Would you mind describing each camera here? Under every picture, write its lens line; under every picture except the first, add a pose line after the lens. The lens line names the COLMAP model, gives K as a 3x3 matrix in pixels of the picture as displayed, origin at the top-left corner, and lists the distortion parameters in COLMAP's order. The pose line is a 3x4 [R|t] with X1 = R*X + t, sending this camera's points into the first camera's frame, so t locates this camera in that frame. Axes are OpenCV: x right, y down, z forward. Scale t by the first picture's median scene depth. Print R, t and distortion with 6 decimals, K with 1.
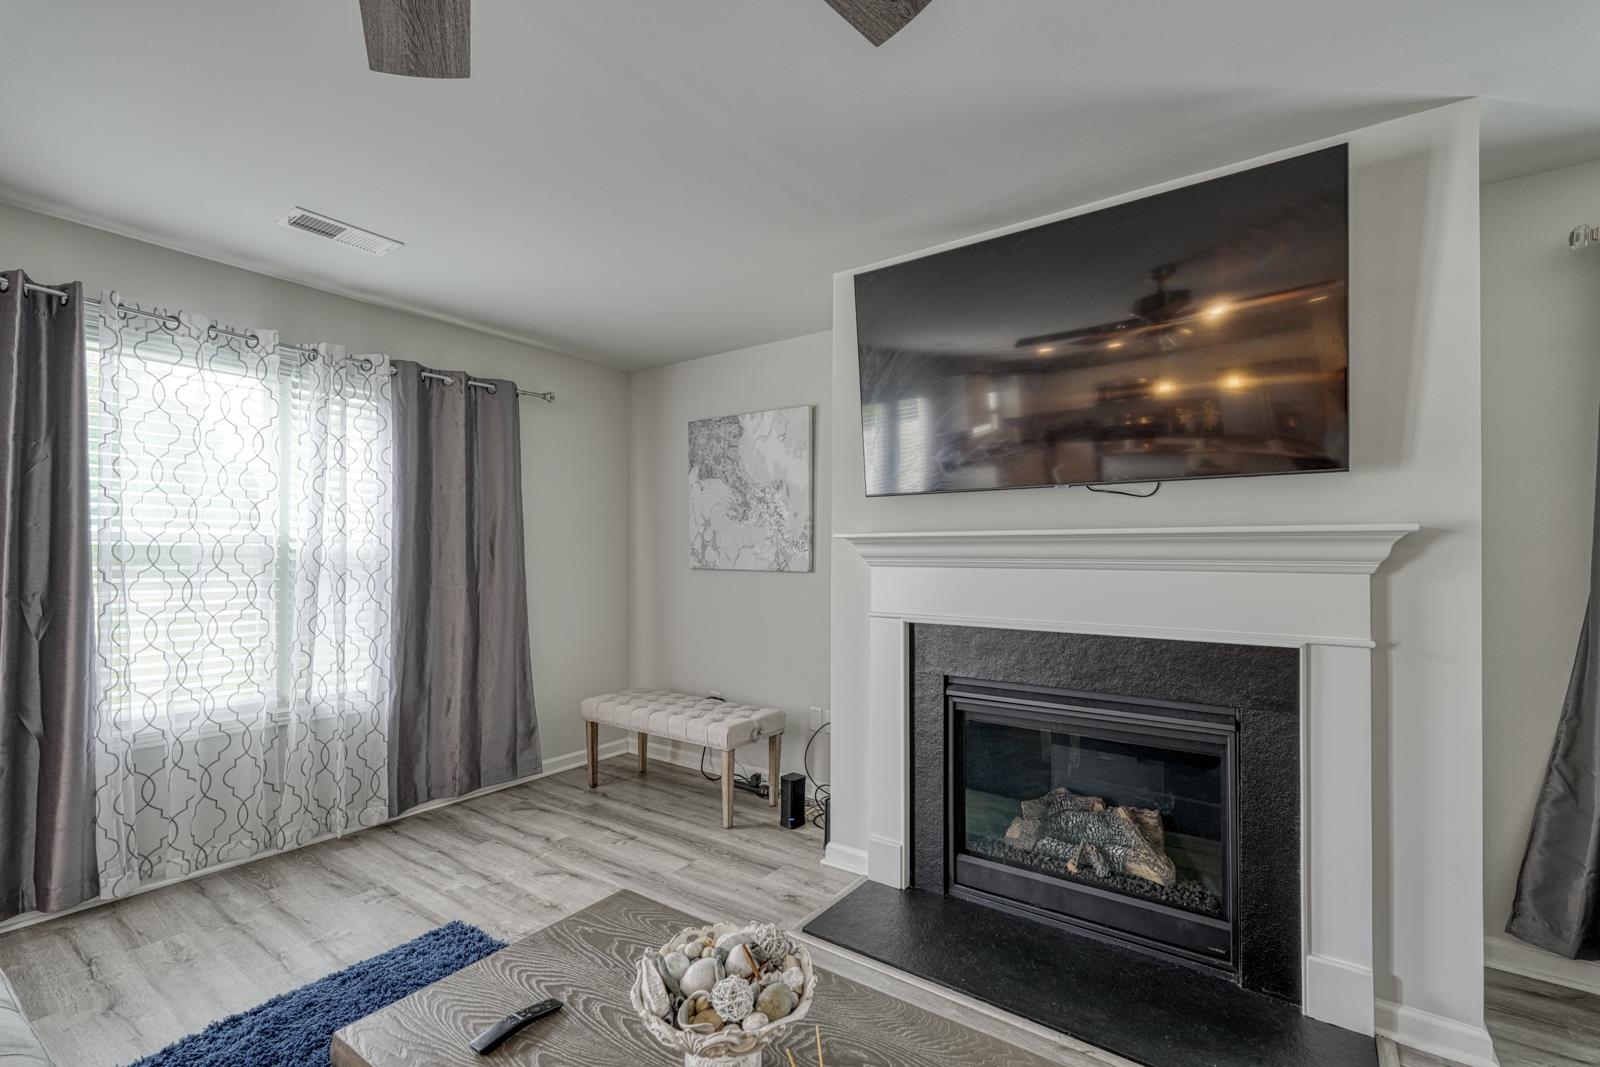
lens RADIAL K [[704.2, 0, 799.9], [0, 704.2, 544.8], [0, 0, 1]] dist [0.002309, 0.000559]
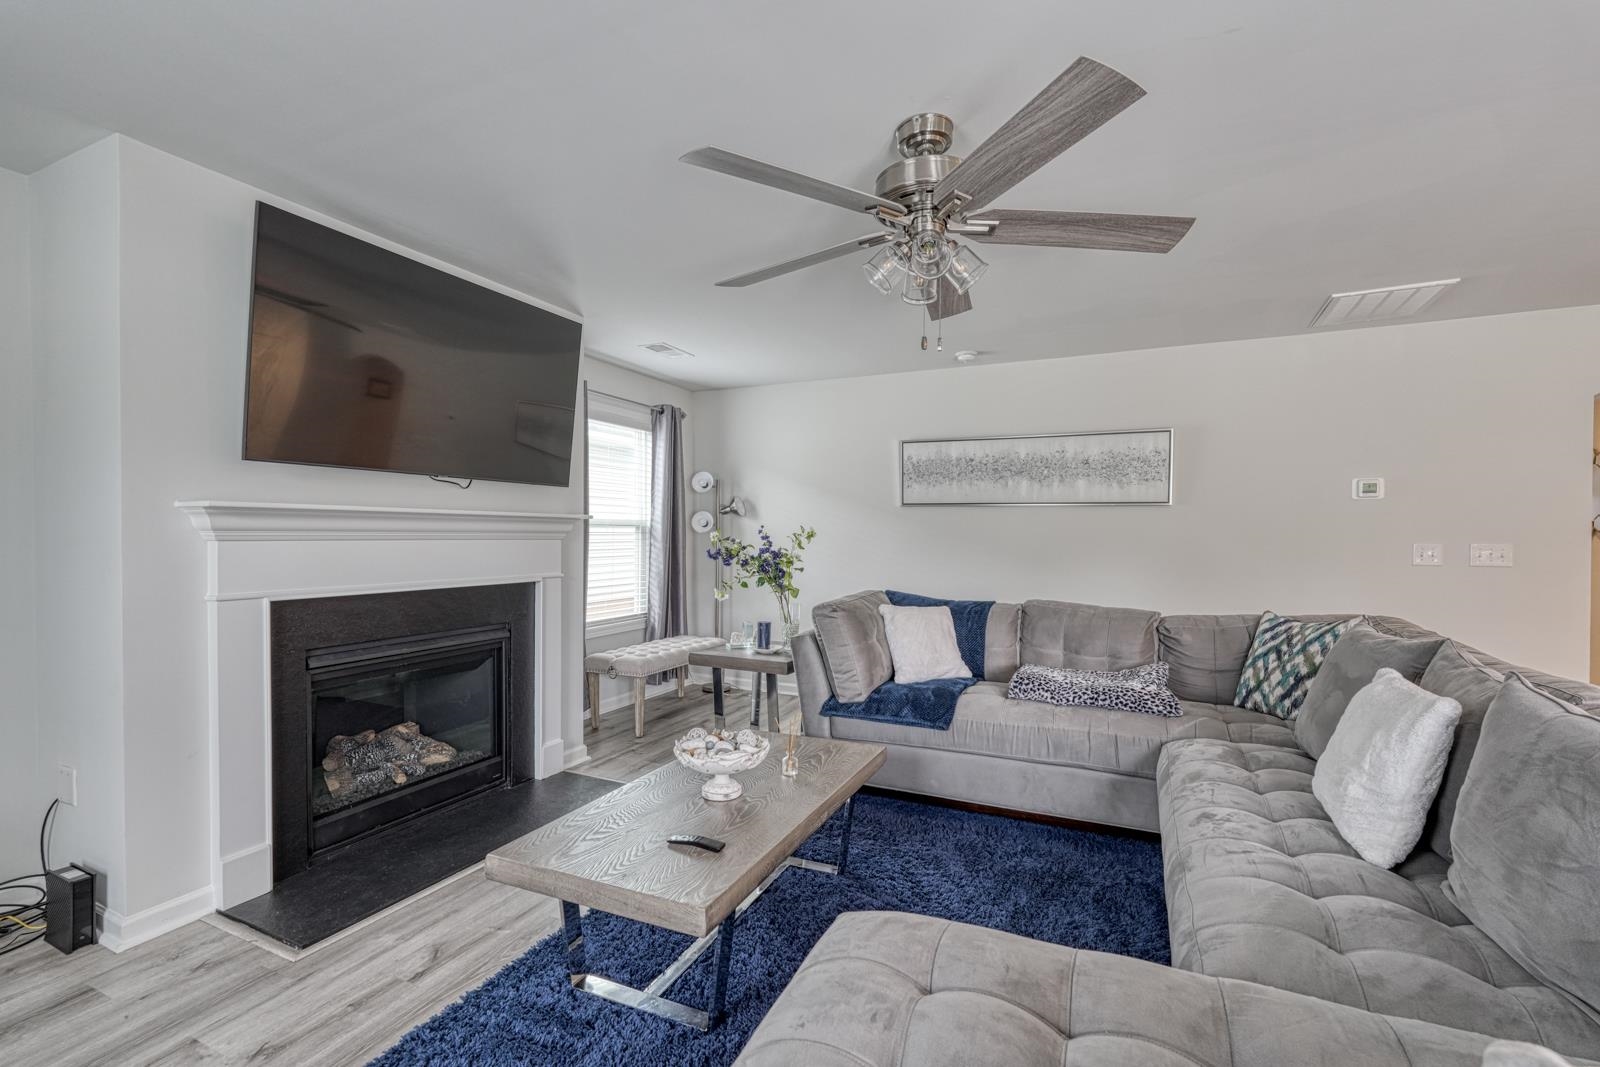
lens RADIAL K [[710.3, 0, 800.7], [0, 710.3, 530.4], [0, 0, 1]] dist [-0.001048, -0.000406]
pose [[-0.176617, -0.001733, 0.984278, -0.745759], [-0.020863, 0.999780, -0.001983, 0.003972], [-0.984058, -0.020886, -0.176615, 0.412108]]
